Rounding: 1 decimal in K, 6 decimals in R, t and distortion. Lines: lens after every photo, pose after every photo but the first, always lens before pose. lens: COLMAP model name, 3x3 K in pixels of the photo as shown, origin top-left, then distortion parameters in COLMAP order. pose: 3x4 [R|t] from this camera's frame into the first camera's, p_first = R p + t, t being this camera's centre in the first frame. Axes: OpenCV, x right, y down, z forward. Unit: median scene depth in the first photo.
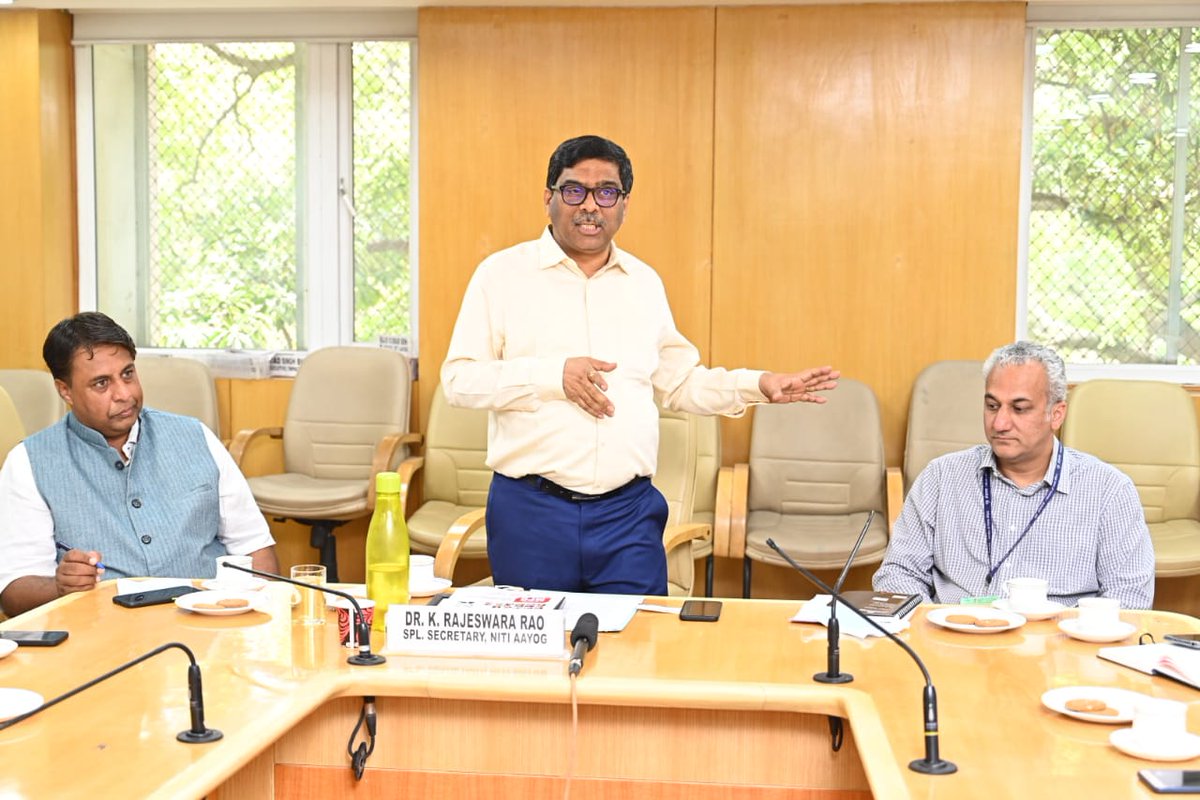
lens RADIAL K [[1814.8, 0, 600.1], [0, 1814.8, 314.0], [0, 0, 1]] dist [0.020191, 0.038452]
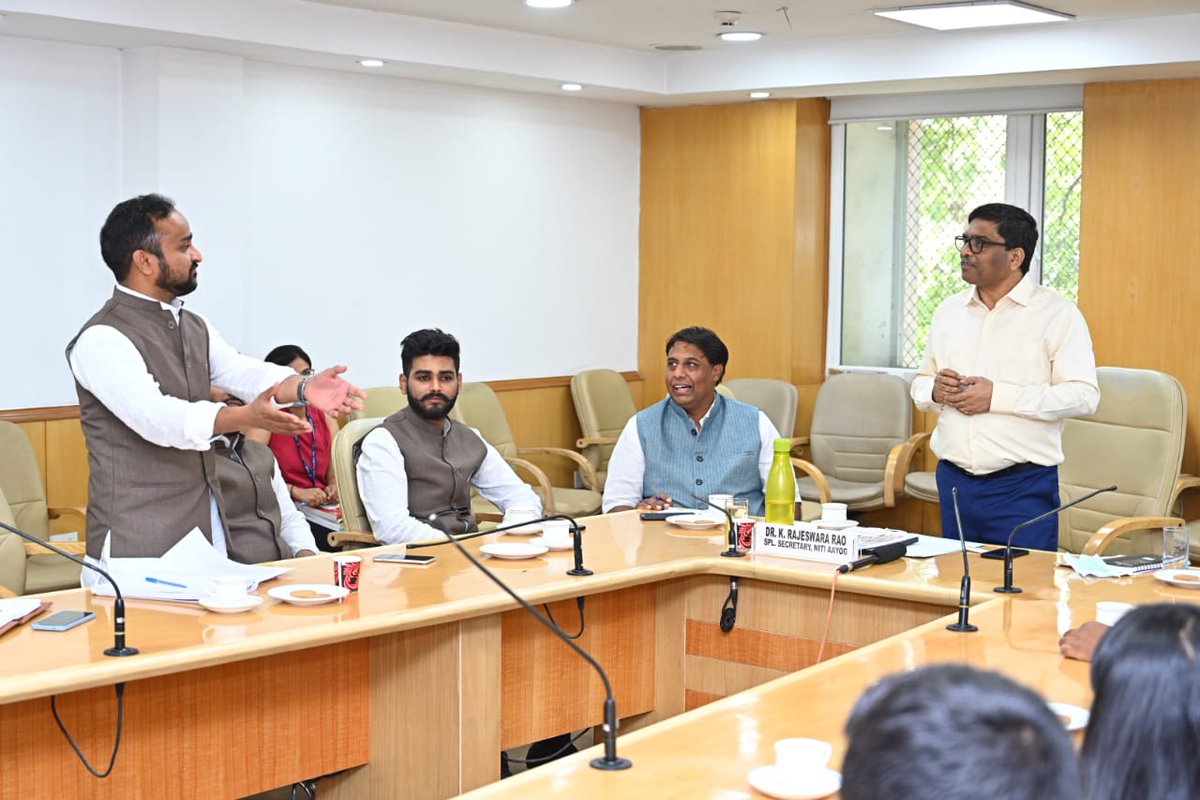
lens RADIAL K [[1814.8, 0, 600.1], [0, 1814.8, 314.0], [0, 0, 1]] dist [0.020191, 0.038452]
pose [[0.851418, 0.018849, -0.524149, 0.452565], [-0.029737, 0.999481, -0.012361, 0.007878], [0.523644, 0.026111, 0.851537, -0.291260]]
